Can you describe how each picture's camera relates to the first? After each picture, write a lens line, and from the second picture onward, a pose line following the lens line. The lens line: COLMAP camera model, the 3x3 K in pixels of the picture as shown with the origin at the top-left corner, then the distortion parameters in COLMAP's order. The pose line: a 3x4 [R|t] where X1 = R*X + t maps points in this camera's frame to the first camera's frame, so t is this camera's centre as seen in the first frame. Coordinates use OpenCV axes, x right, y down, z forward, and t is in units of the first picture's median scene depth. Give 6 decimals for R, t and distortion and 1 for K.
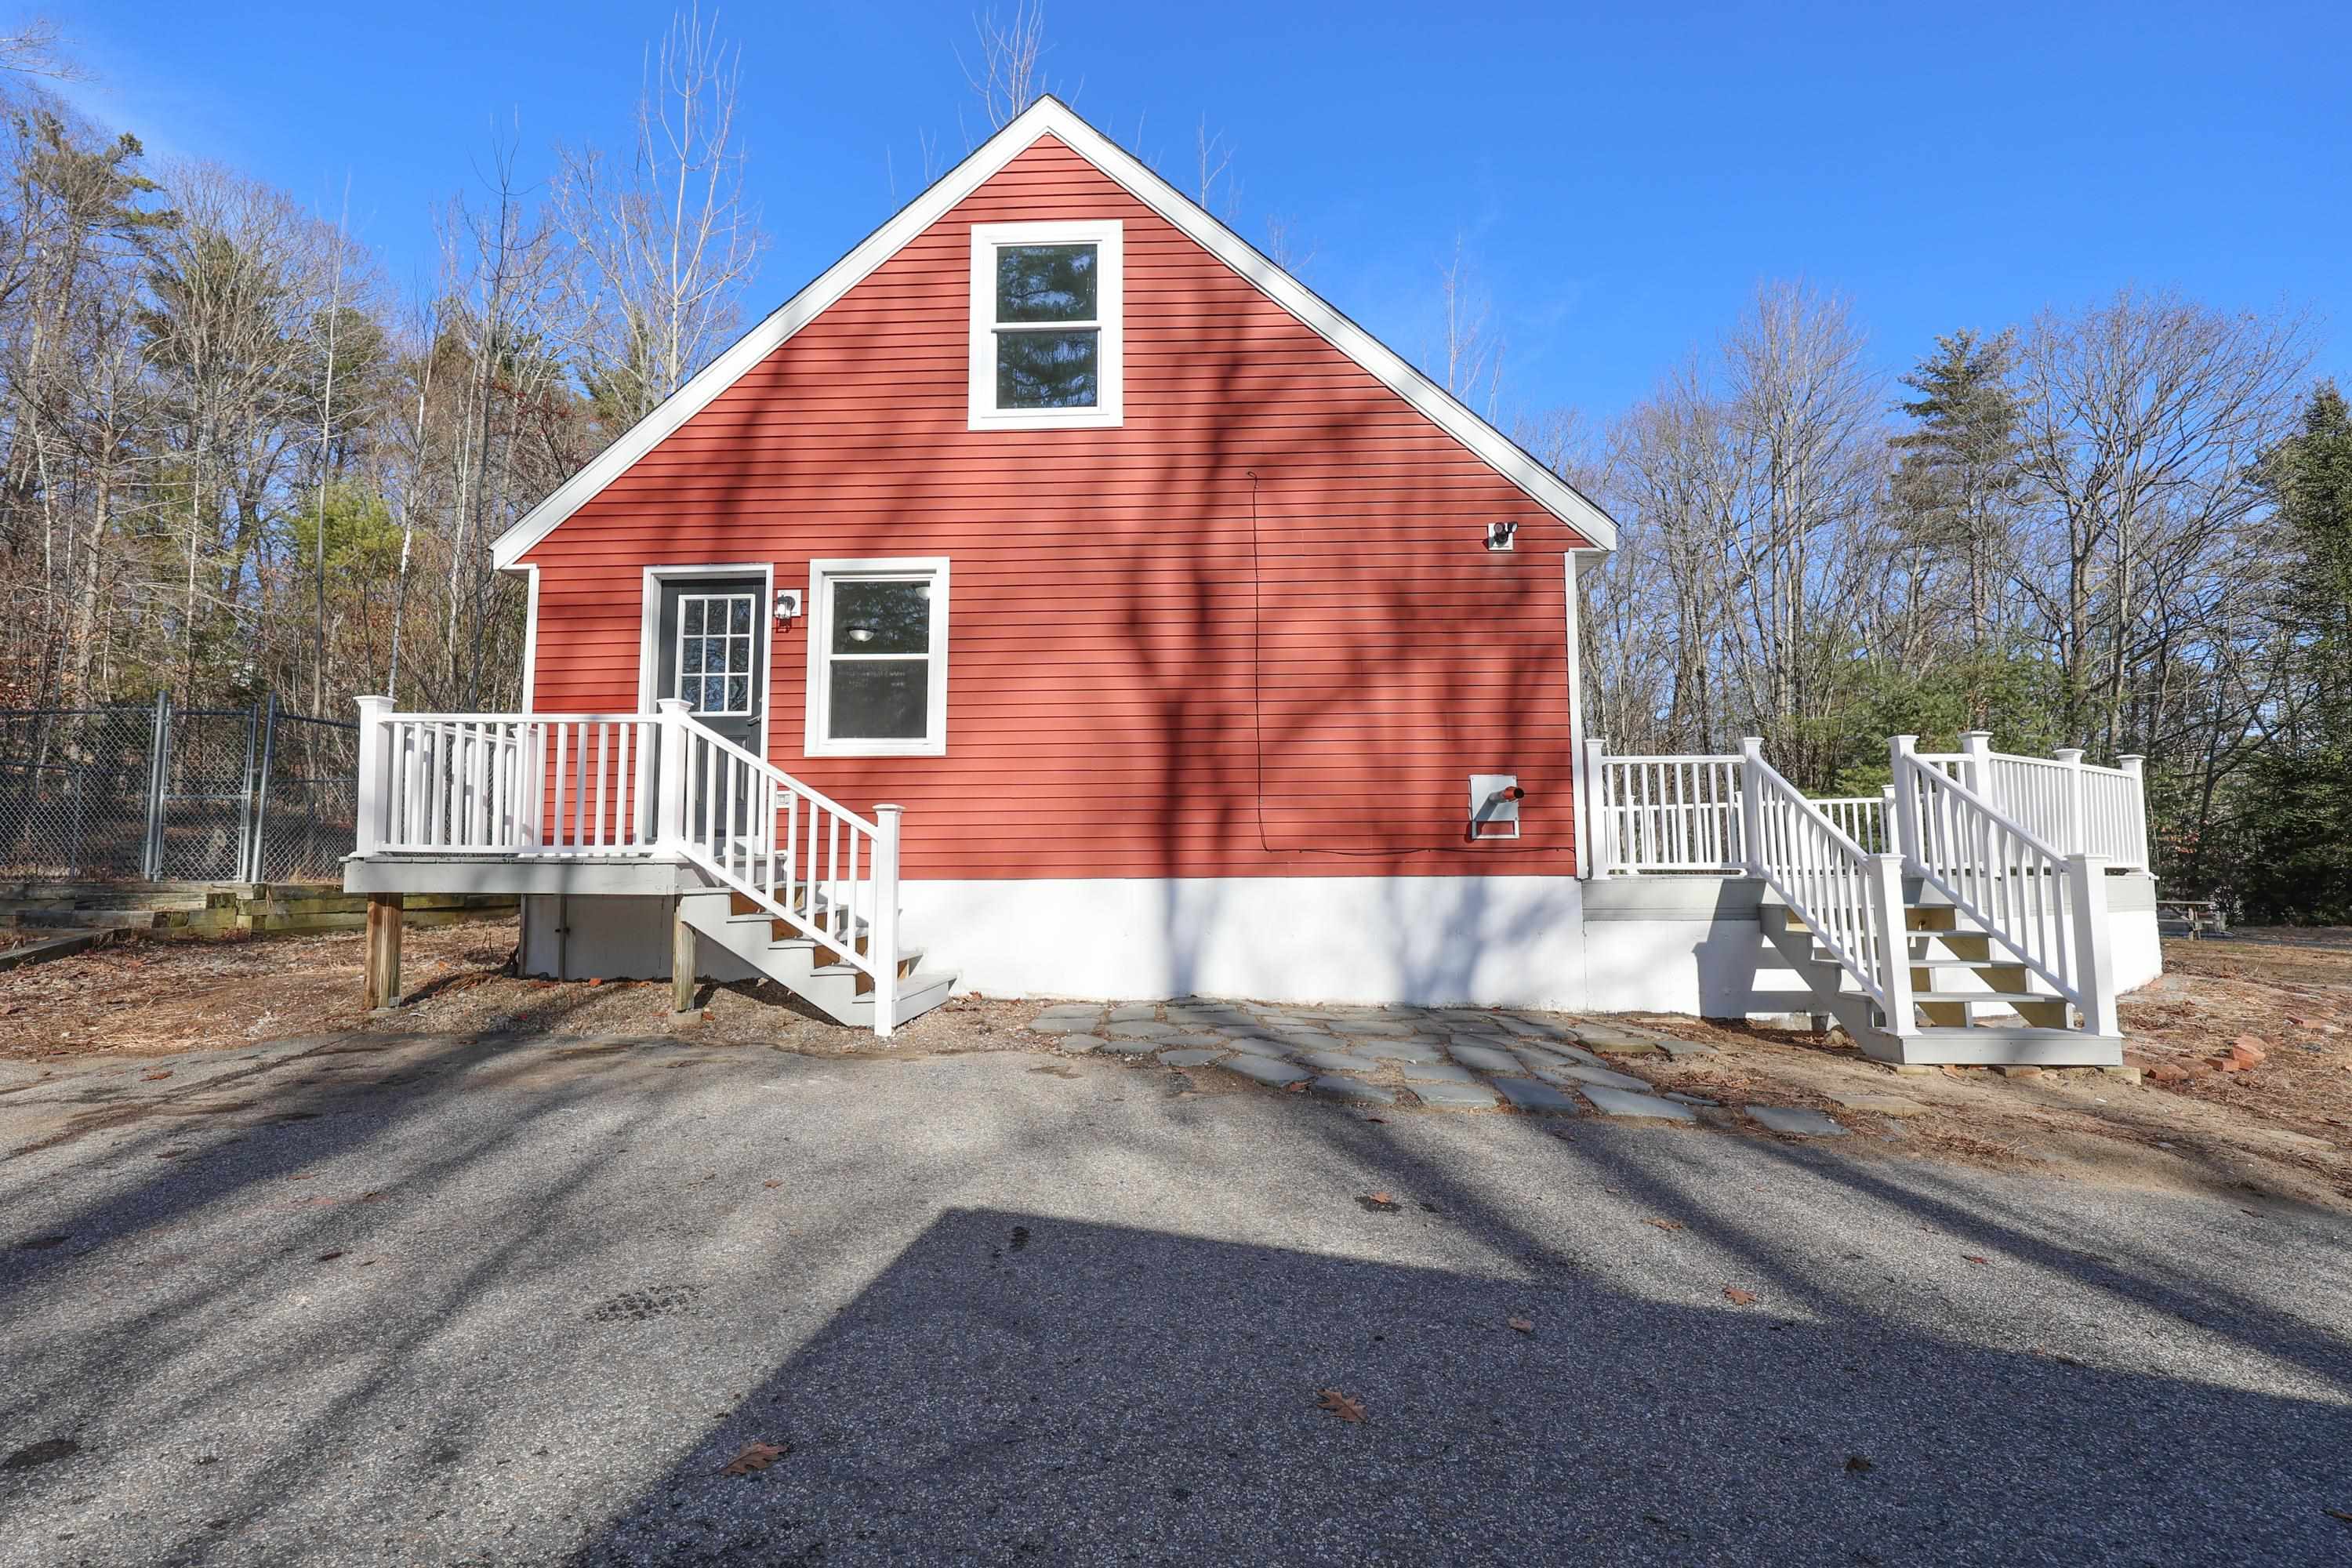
lens RADIAL K [[969.0, 0, 1192.0], [0, 969.0, 782.8], [0, 0, 1]] dist [0.007420, -0.001051]
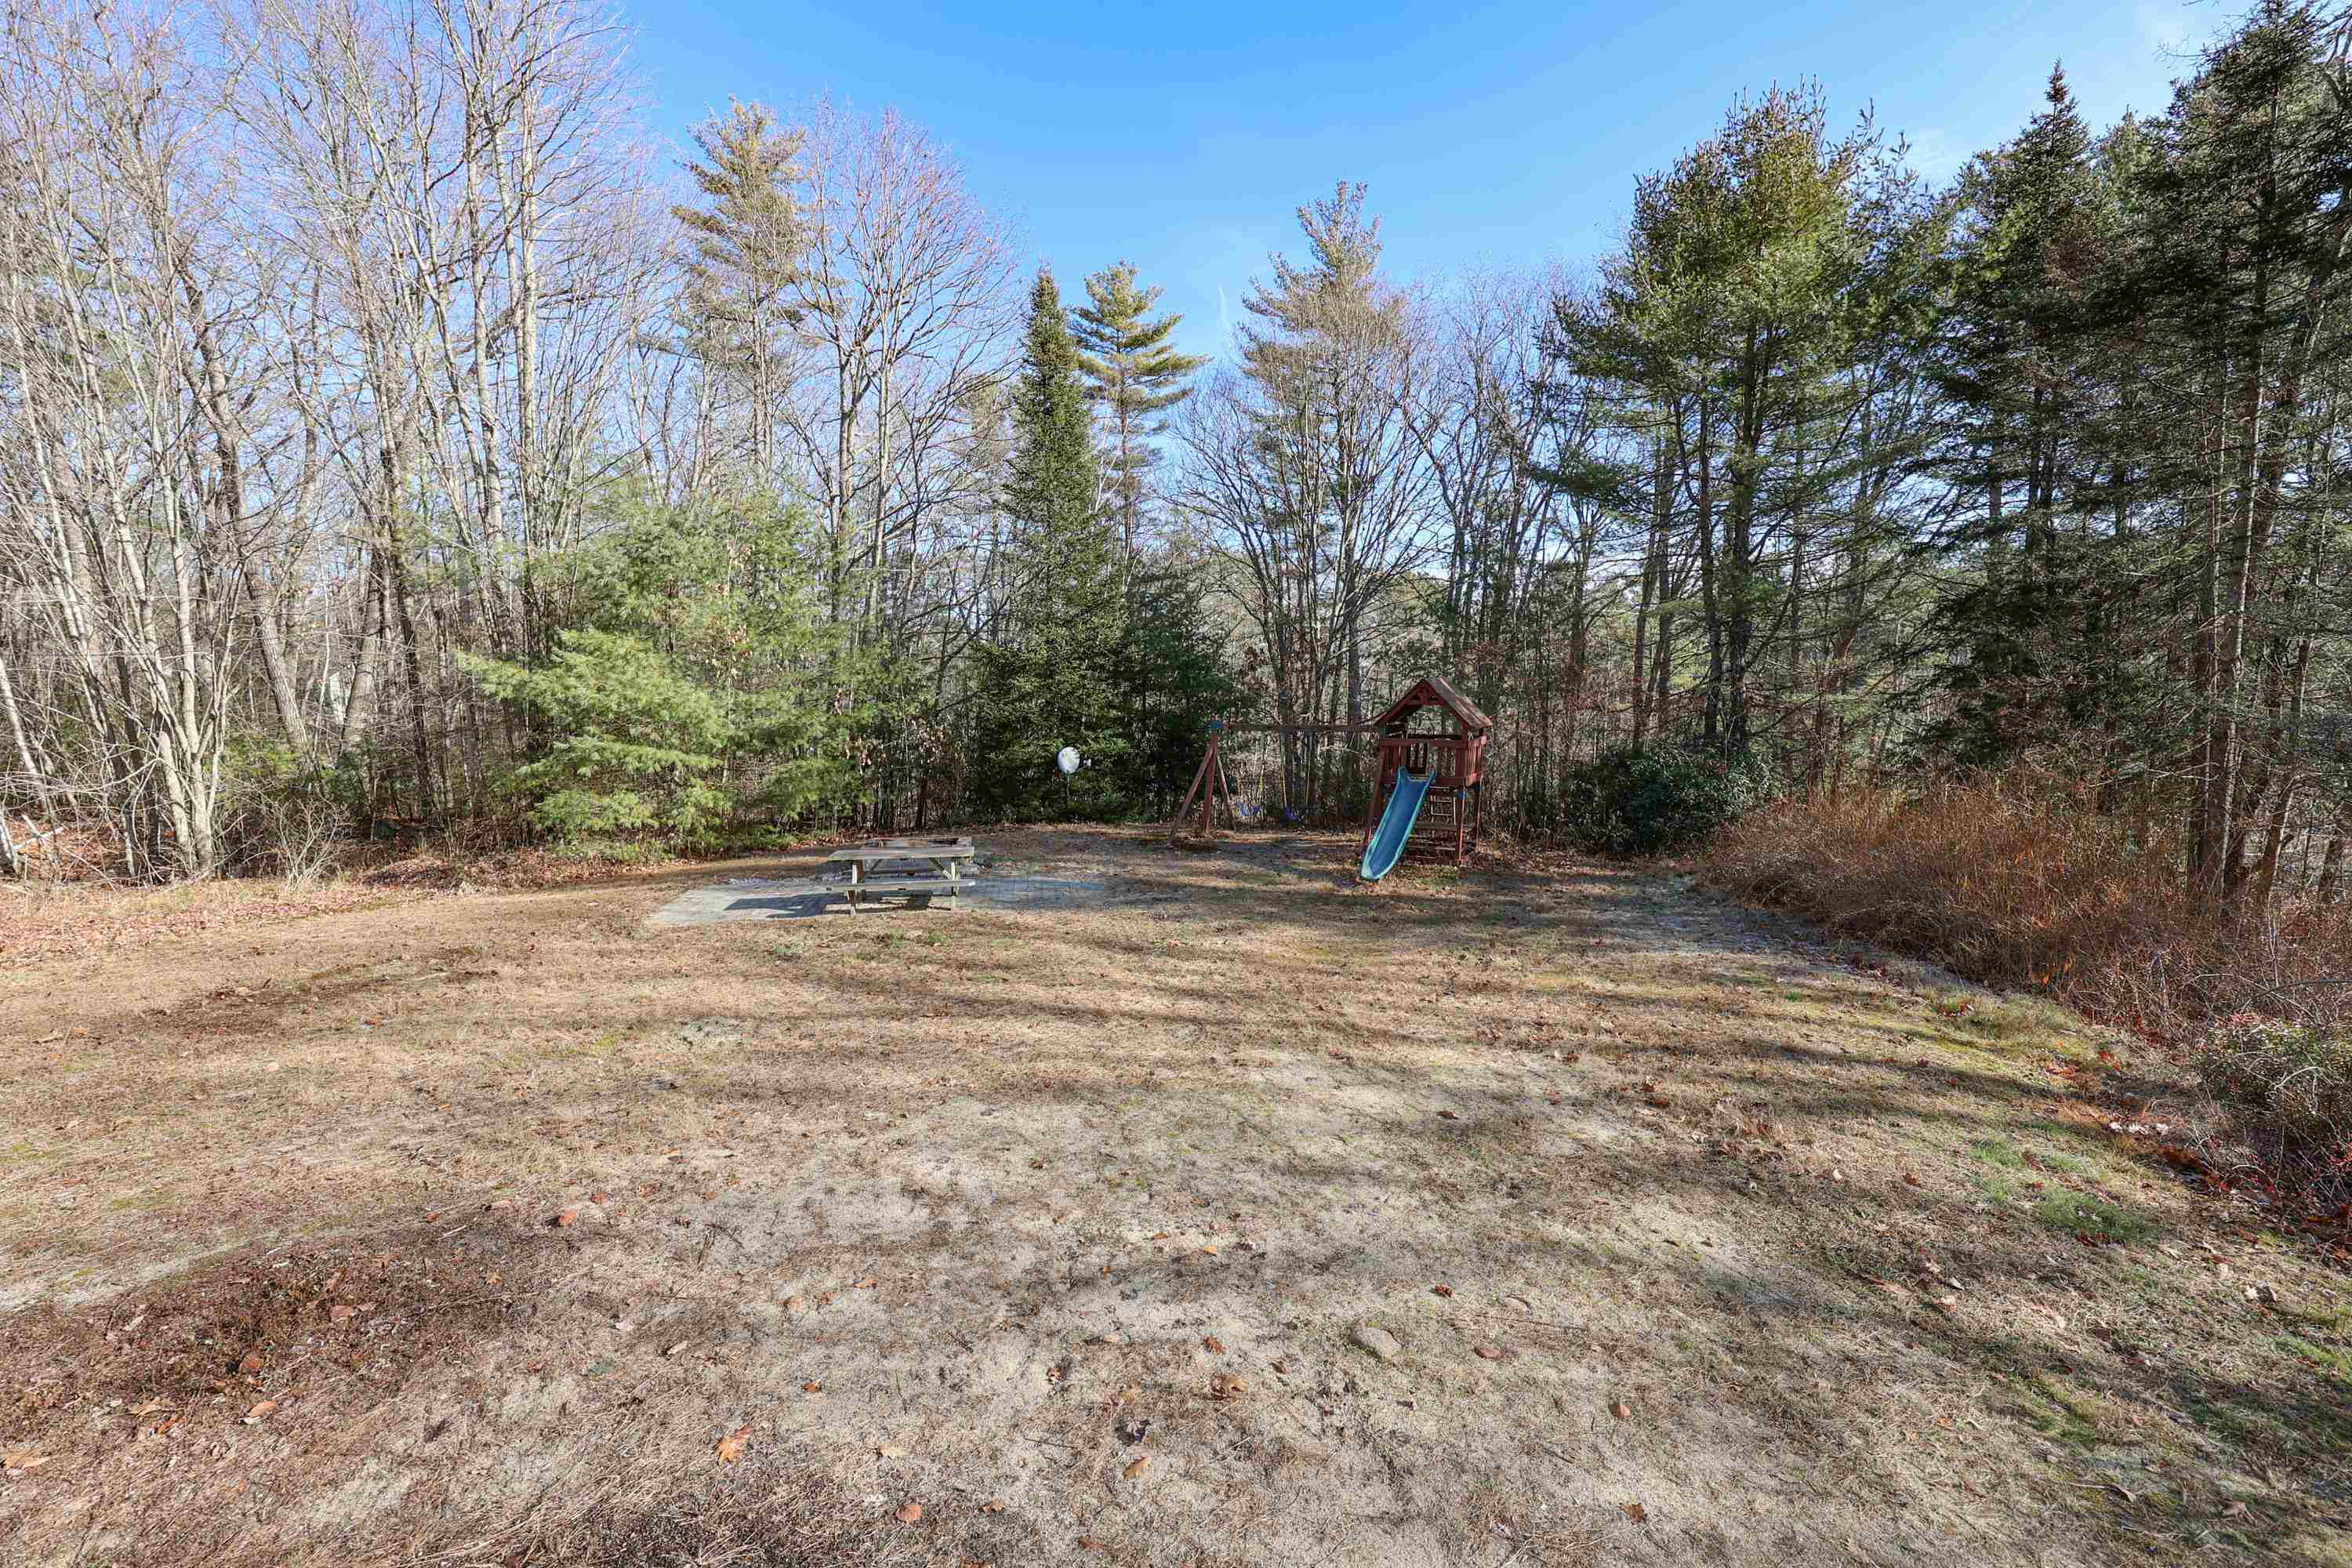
lens RADIAL K [[969.0, 0, 1187.3], [0, 969.0, 786.8], [0, 0, 1]] dist [0.007420, -0.001051]
pose [[0.475610, -0.077510, 0.876235, 0.218202], [-0.067093, 0.990012, 0.123992, -0.014738], [-0.877094, -0.117761, 0.465660, 0.234388]]
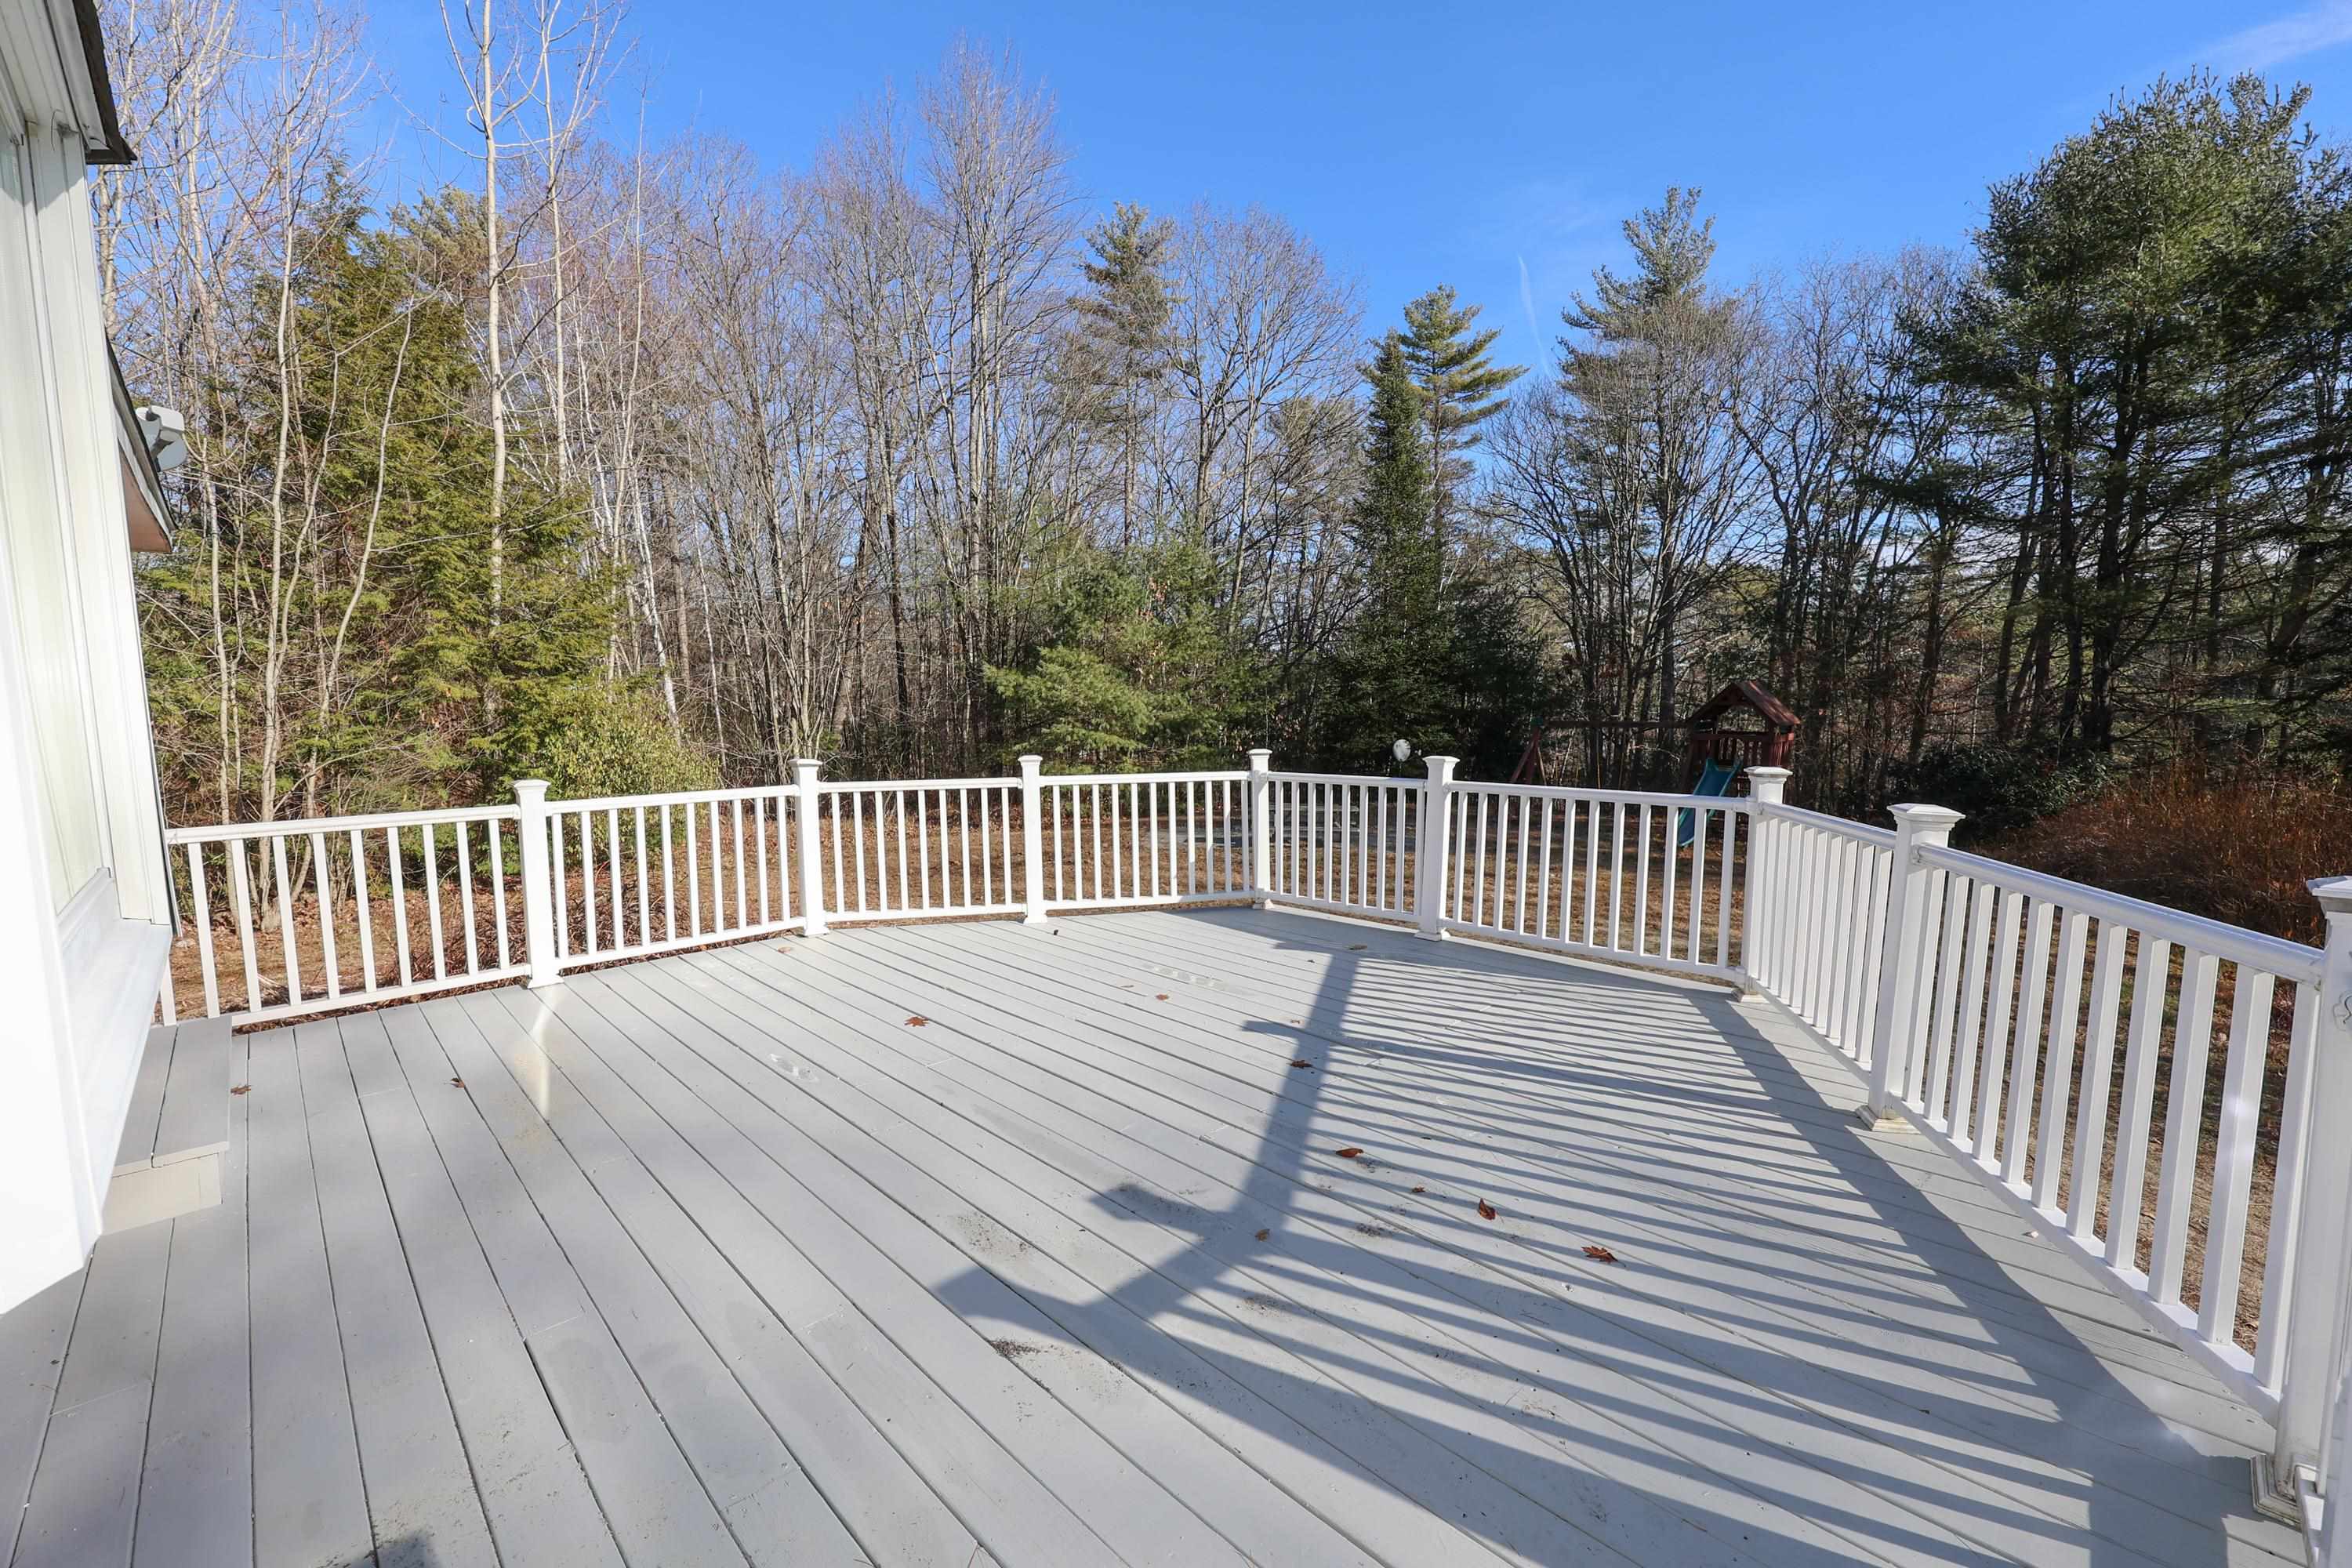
lens RADIAL K [[969.0, 0, 1181.8], [0, 969.0, 786.8], [0, 0, 1]] dist [0.007420, -0.001051]
pose [[0.709568, -0.057629, 0.702276, 0.093598], [-0.060205, 0.988047, 0.141910, -0.016876], [-0.702060, -0.142975, 0.697617, 0.191814]]
